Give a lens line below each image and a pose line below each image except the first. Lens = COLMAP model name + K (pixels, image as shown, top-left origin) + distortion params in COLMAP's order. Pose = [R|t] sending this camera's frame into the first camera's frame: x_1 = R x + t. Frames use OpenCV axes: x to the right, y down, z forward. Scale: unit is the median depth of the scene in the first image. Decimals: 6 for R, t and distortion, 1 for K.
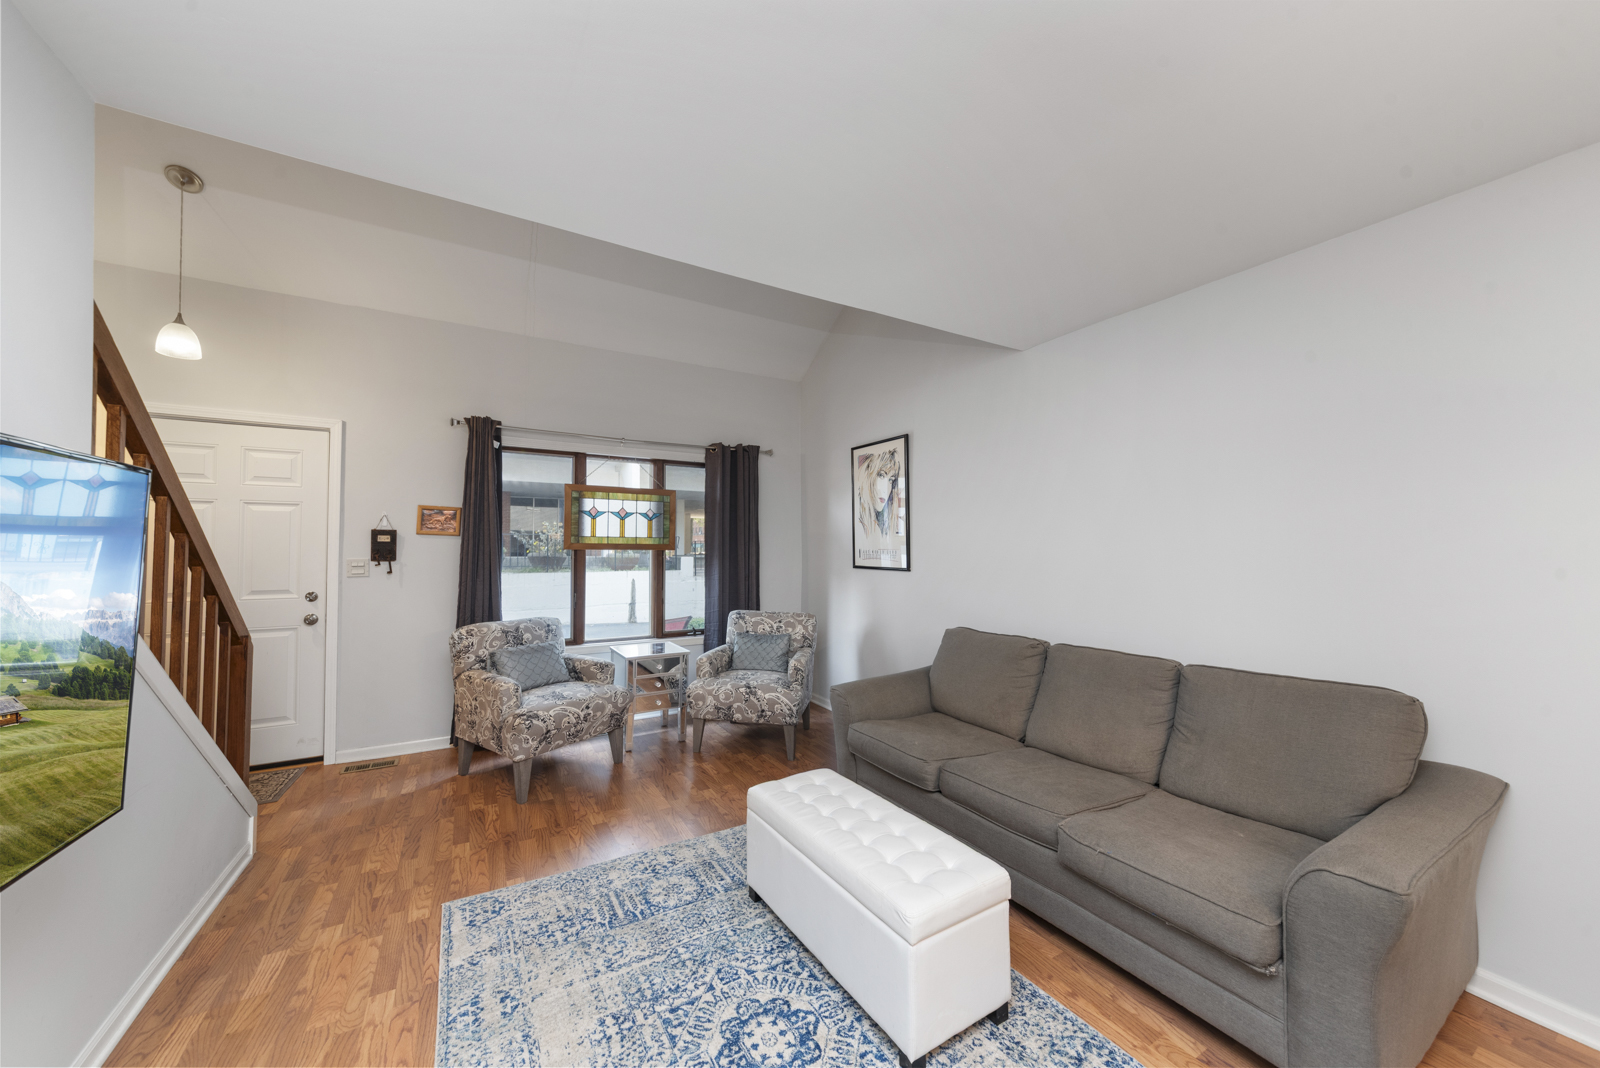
lens RADIAL K [[563.7, 0, 795.9], [0, 563.7, 536.9], [0, 0, 1]] dist [0.000024, -0.000061]
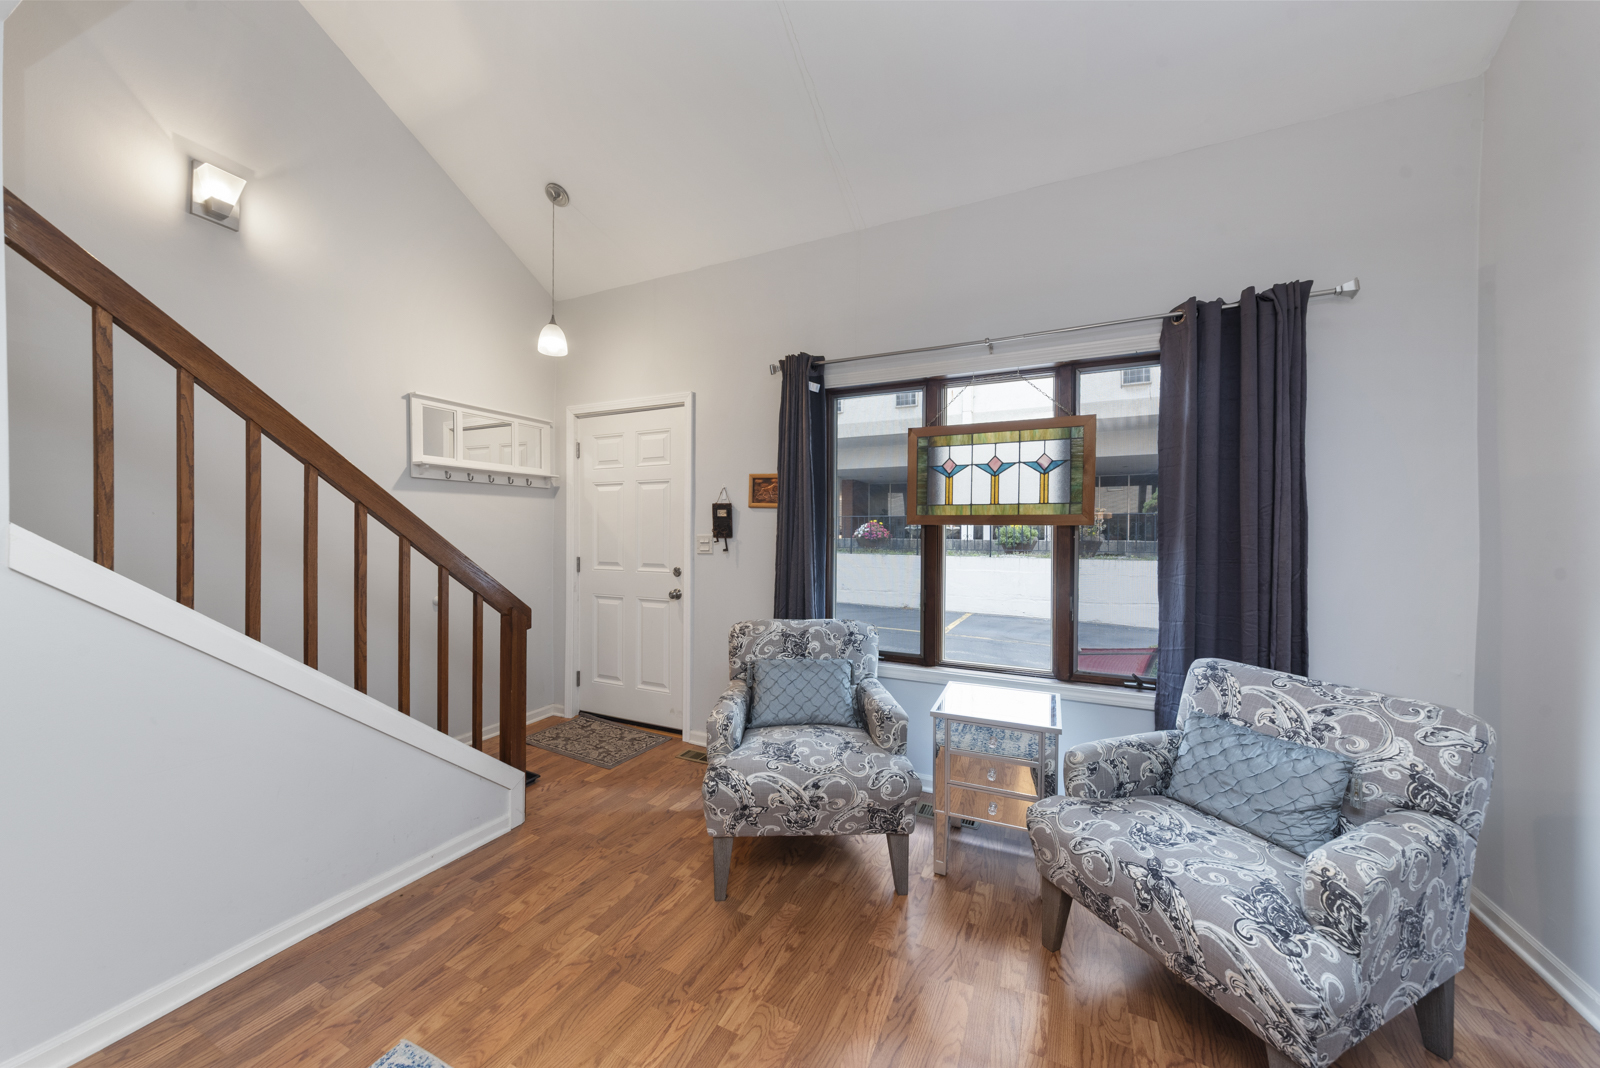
lens RADIAL K [[563.7, 0, 795.9], [0, 563.7, 536.9], [0, 0, 1]] dist [0.000024, -0.000061]
pose [[0.560886, 0.007471, -0.827859, 0.091860], [0.015409, 0.999692, 0.019461, 0.024475], [0.827750, -0.023671, 0.560598, 0.562078]]
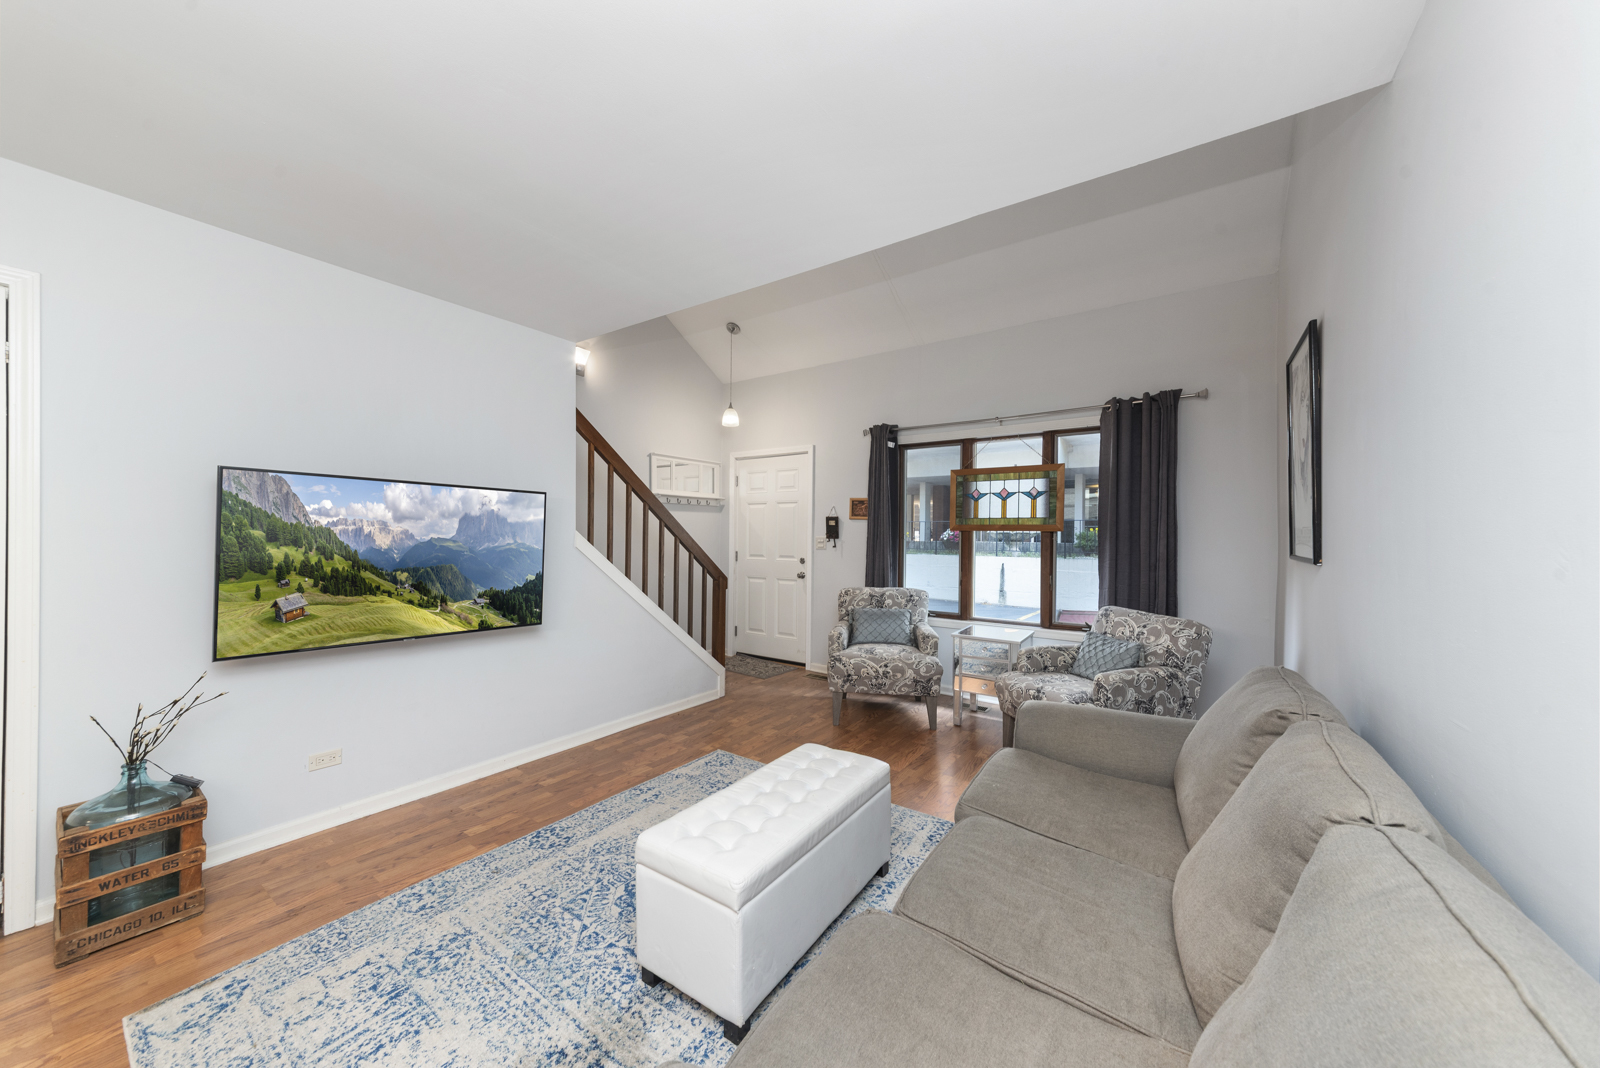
lens RADIAL K [[563.7, 0, 795.9], [0, 563.7, 536.9], [0, 0, 1]] dist [0.000024, -0.000061]
pose [[0.416058, 0.004191, -0.909329, 0.512077], [0.013550, 0.999850, 0.010808, 0.020893], [0.909237, -0.016818, 0.415938, 0.307752]]
